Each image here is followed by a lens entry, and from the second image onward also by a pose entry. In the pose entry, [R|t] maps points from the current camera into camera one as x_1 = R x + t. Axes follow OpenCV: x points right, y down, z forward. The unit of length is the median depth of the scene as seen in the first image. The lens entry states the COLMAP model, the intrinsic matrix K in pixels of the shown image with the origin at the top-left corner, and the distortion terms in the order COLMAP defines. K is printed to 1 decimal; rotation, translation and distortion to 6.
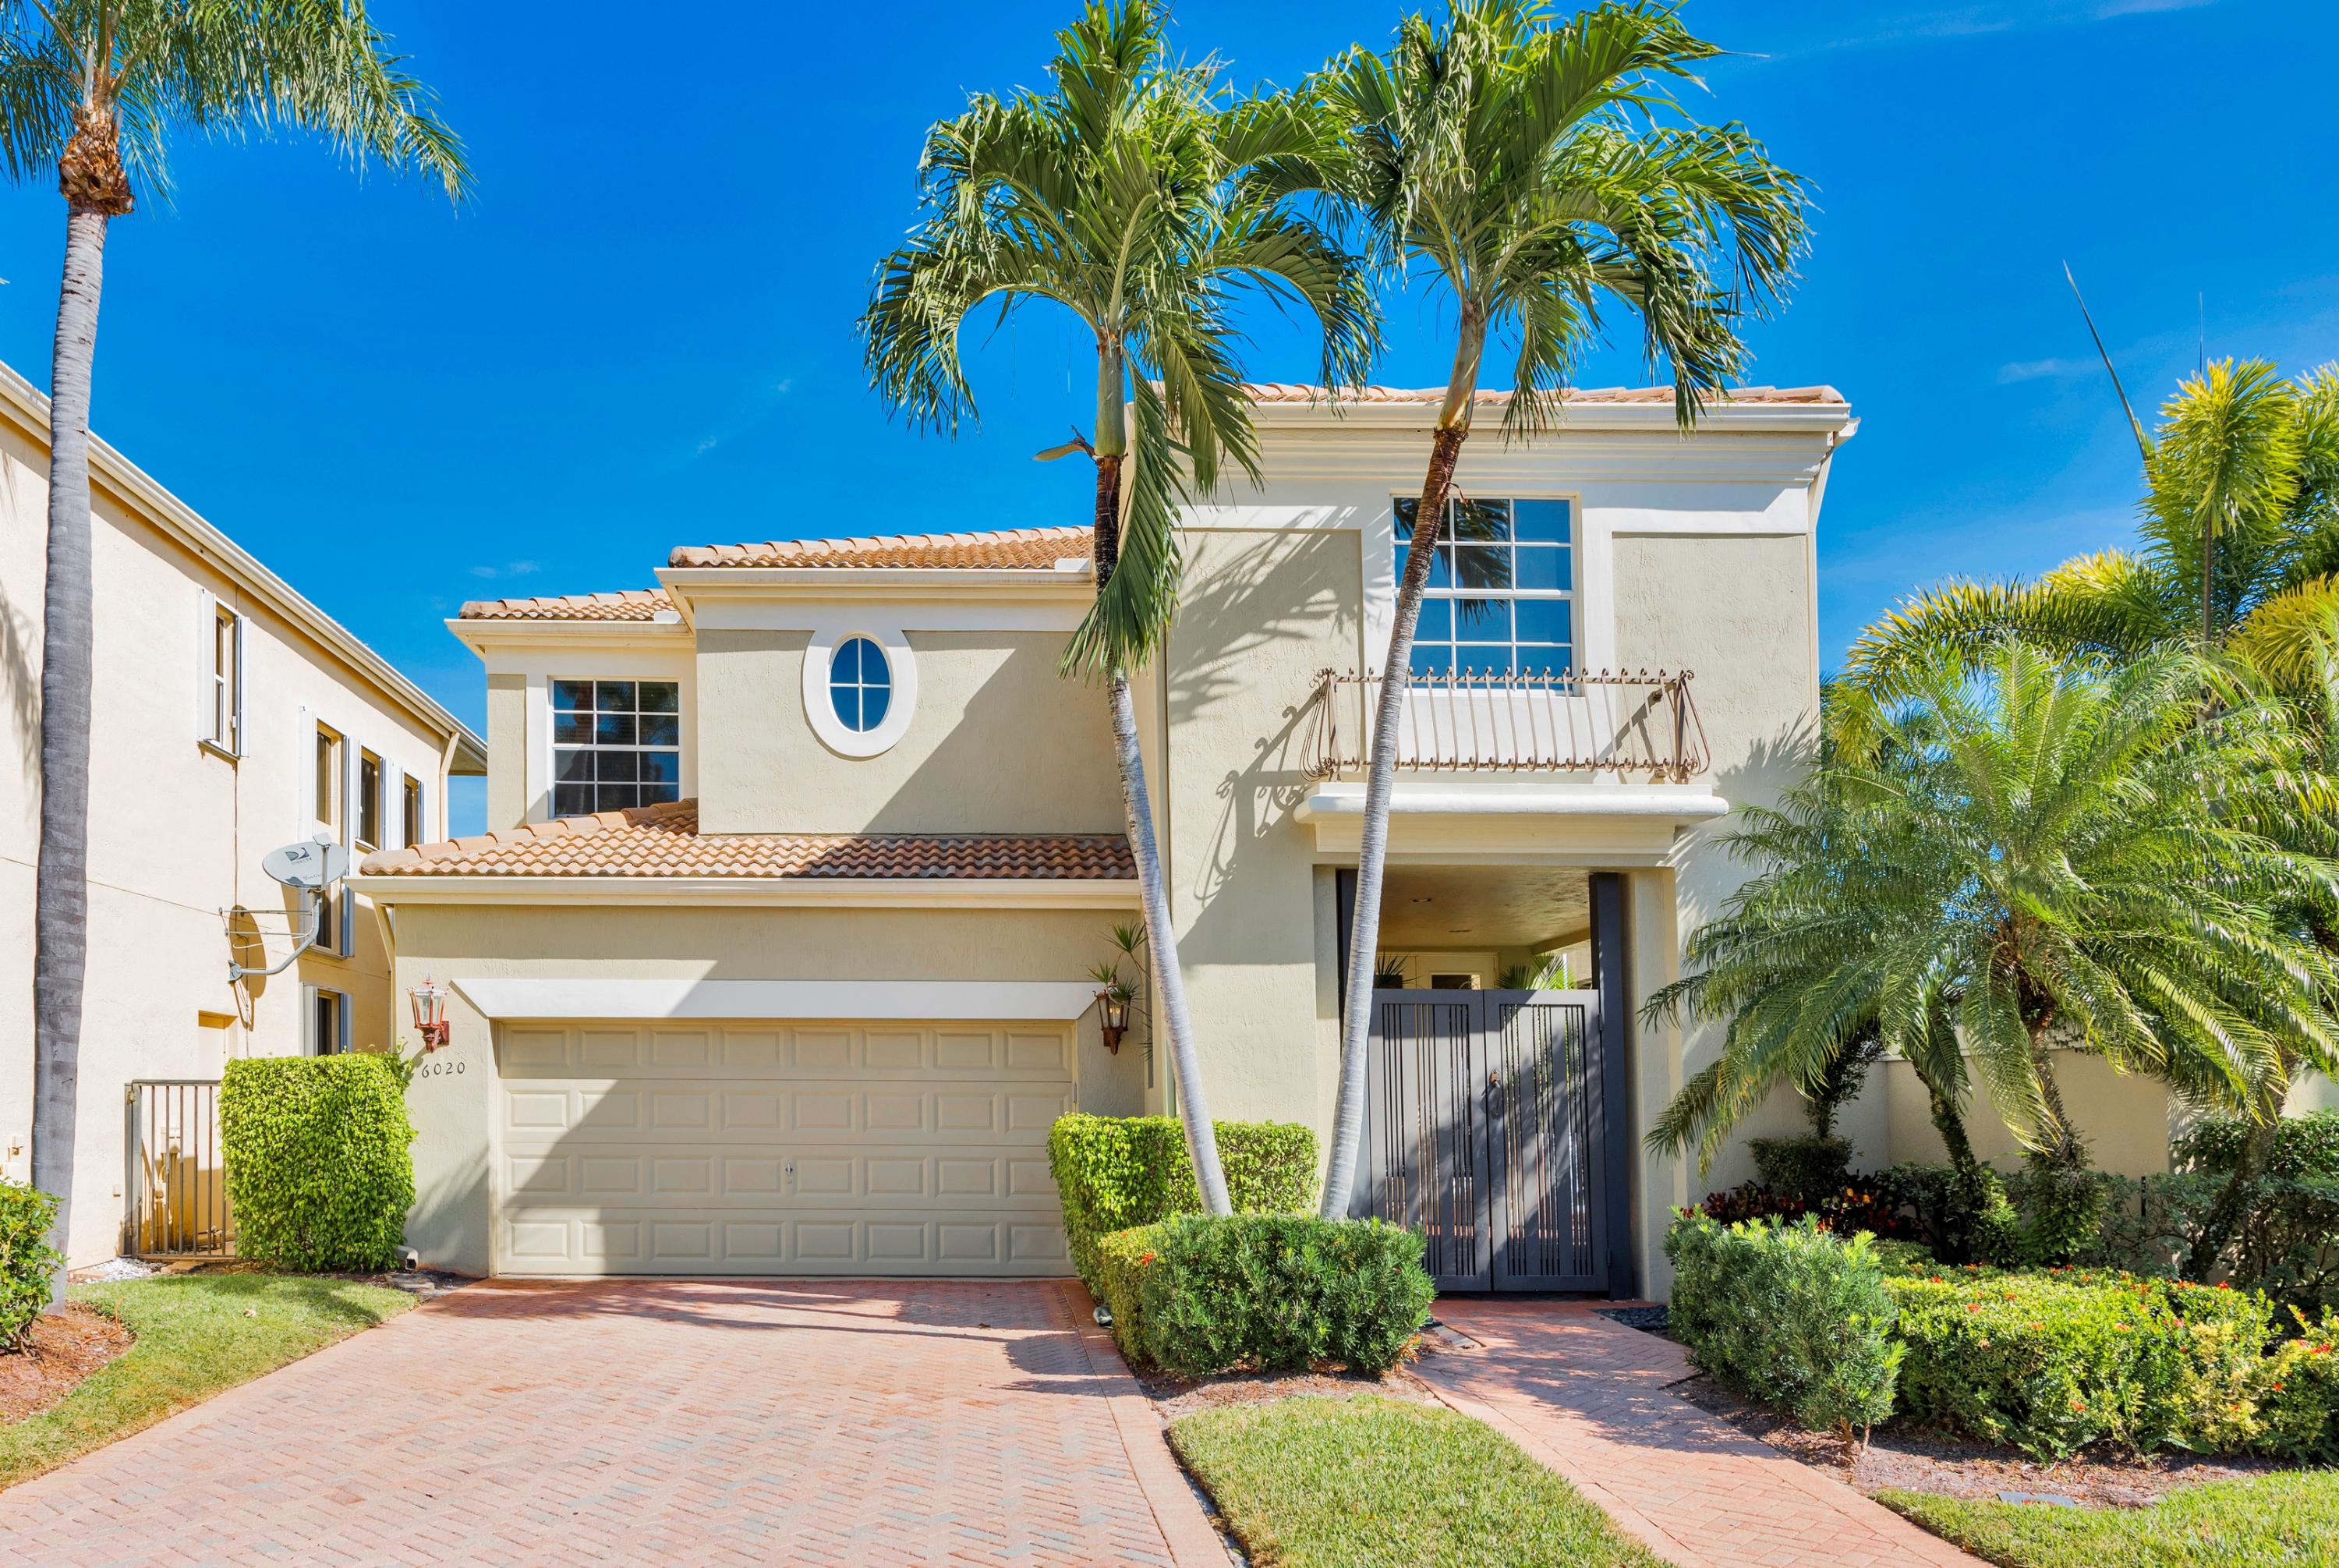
lens RADIAL K [[1799.1, 0, 1167.5], [0, 1799.1, 1053.0], [0, 0, 1]] dist [0.024148, -0.005966]
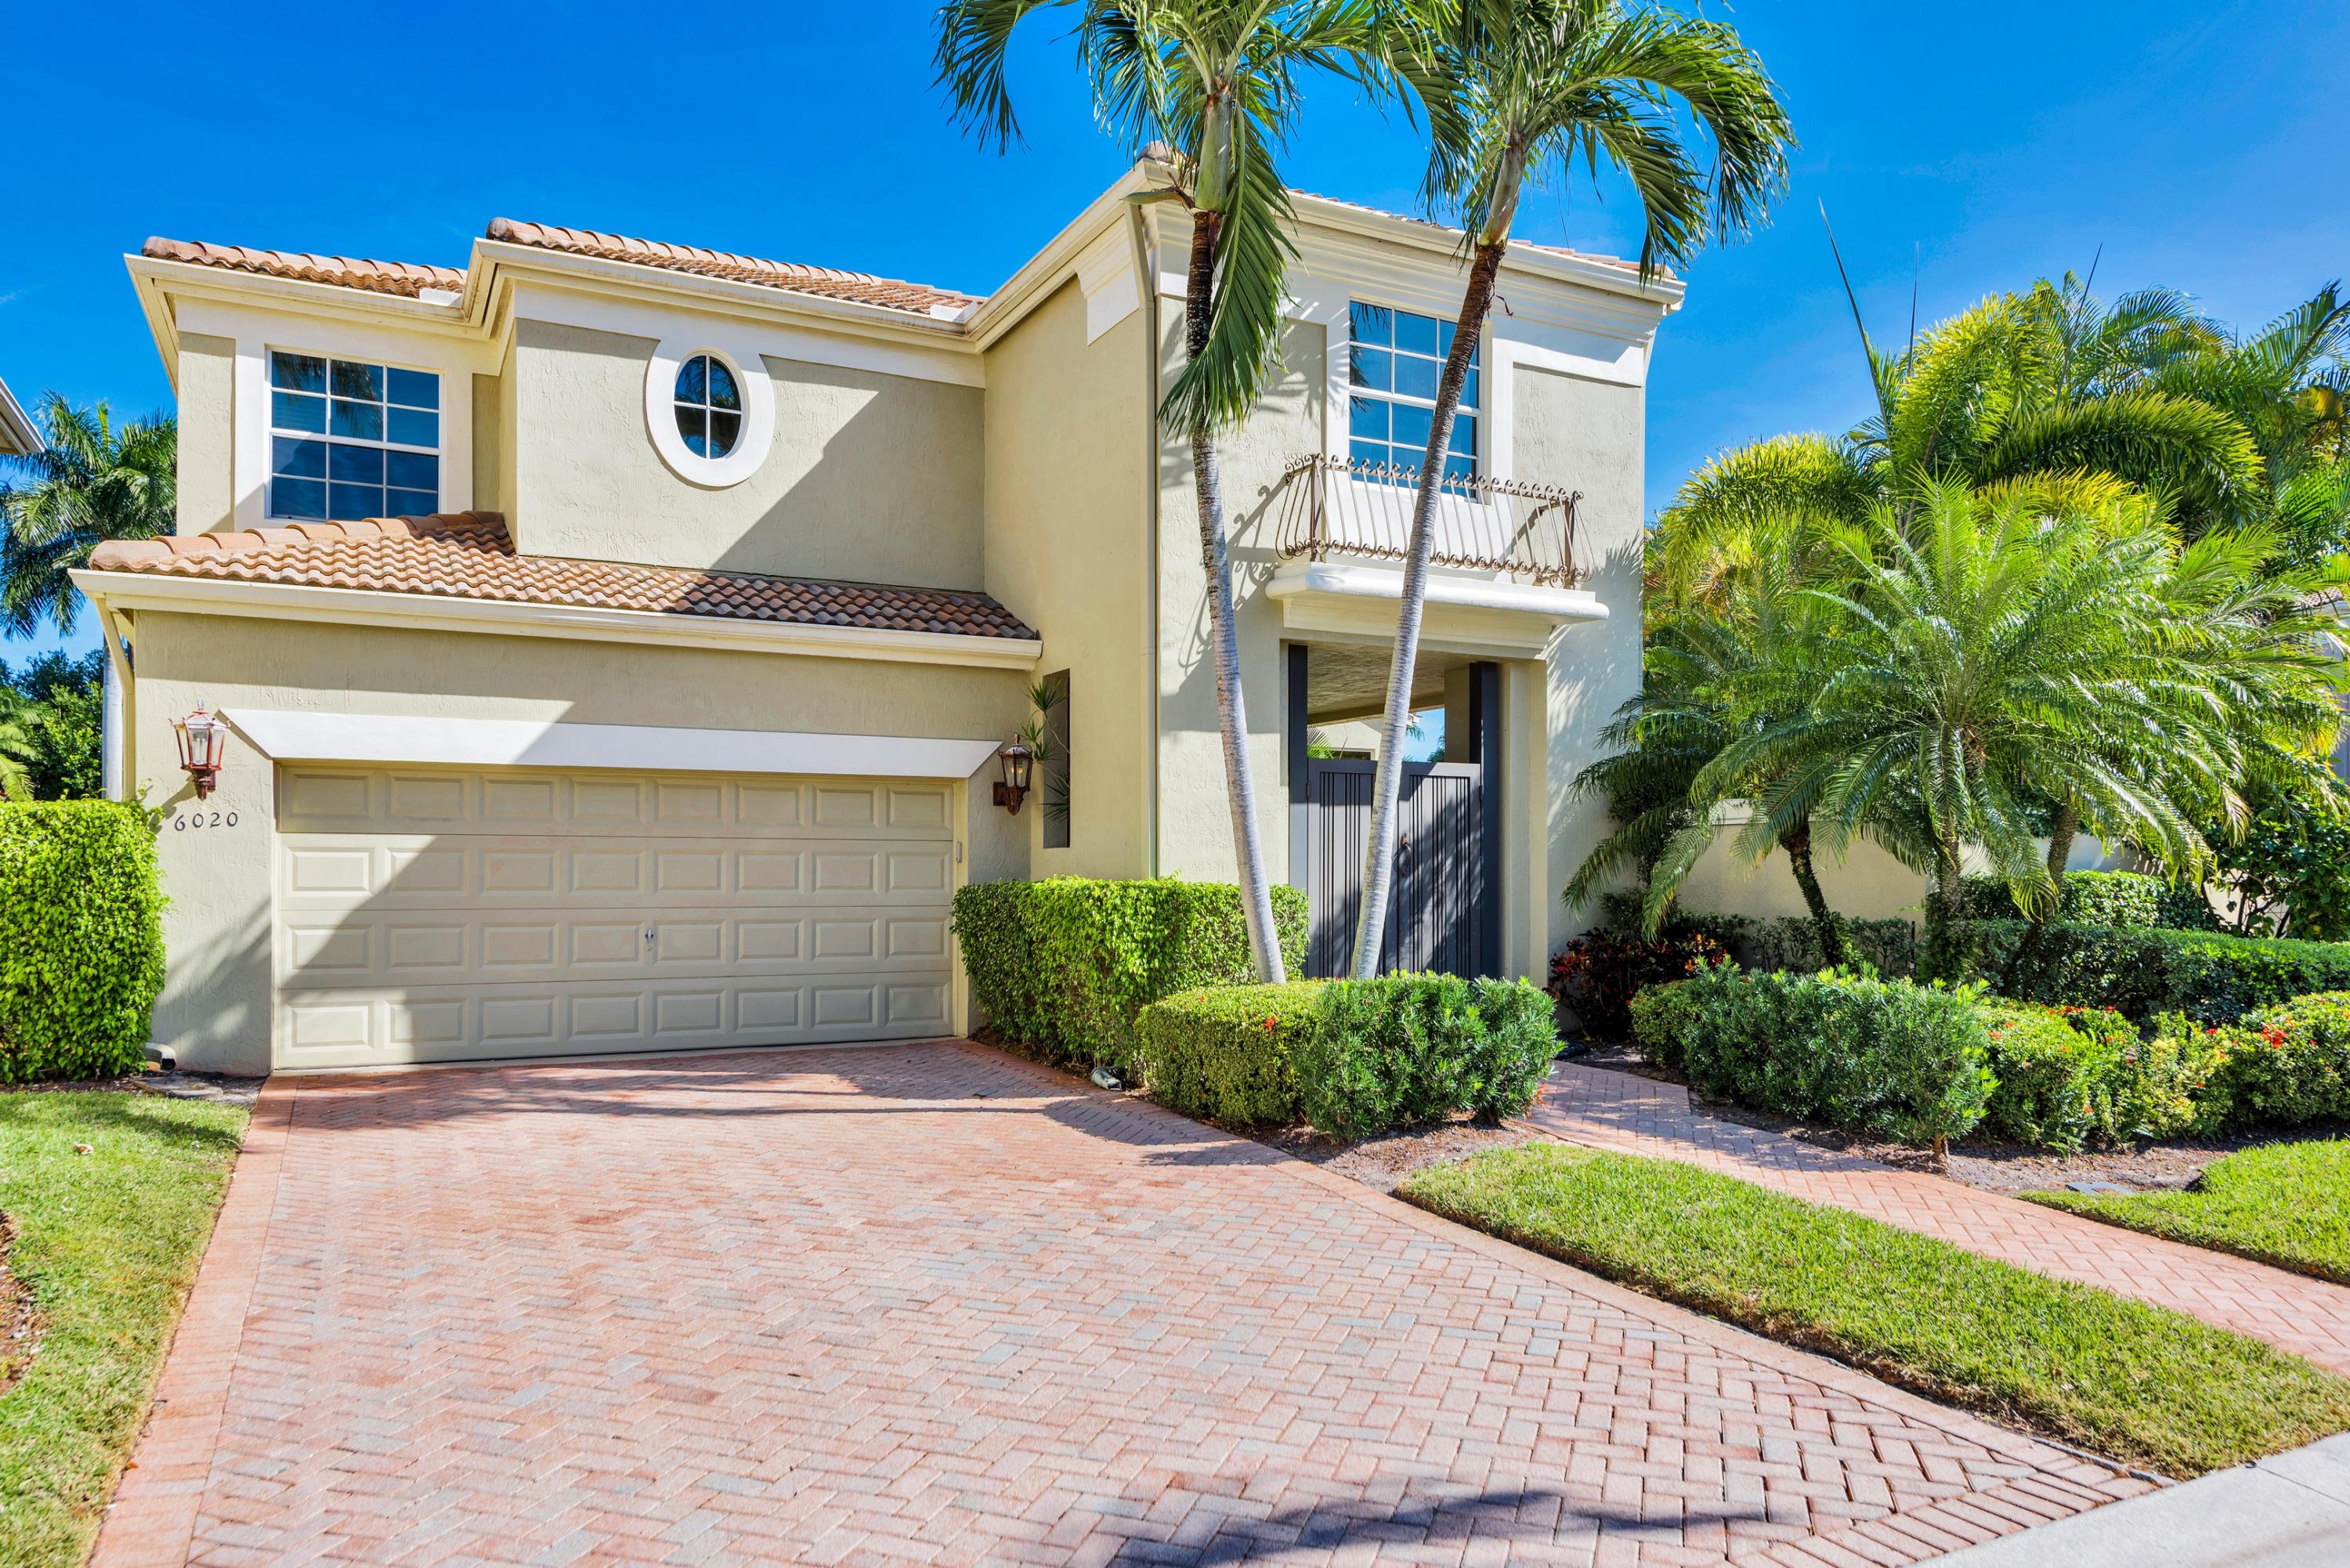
lens RADIAL K [[1544.0, 0, 1180.8], [0, 1544.0, 841.8], [0, 0, 1]] dist [0.020321, -0.004140]
pose [[0.890763, 0.004572, 0.454446, -0.342930], [-0.016575, 0.999611, 0.022432, -0.004487], [-0.454167, -0.027514, 0.890492, 0.195583]]
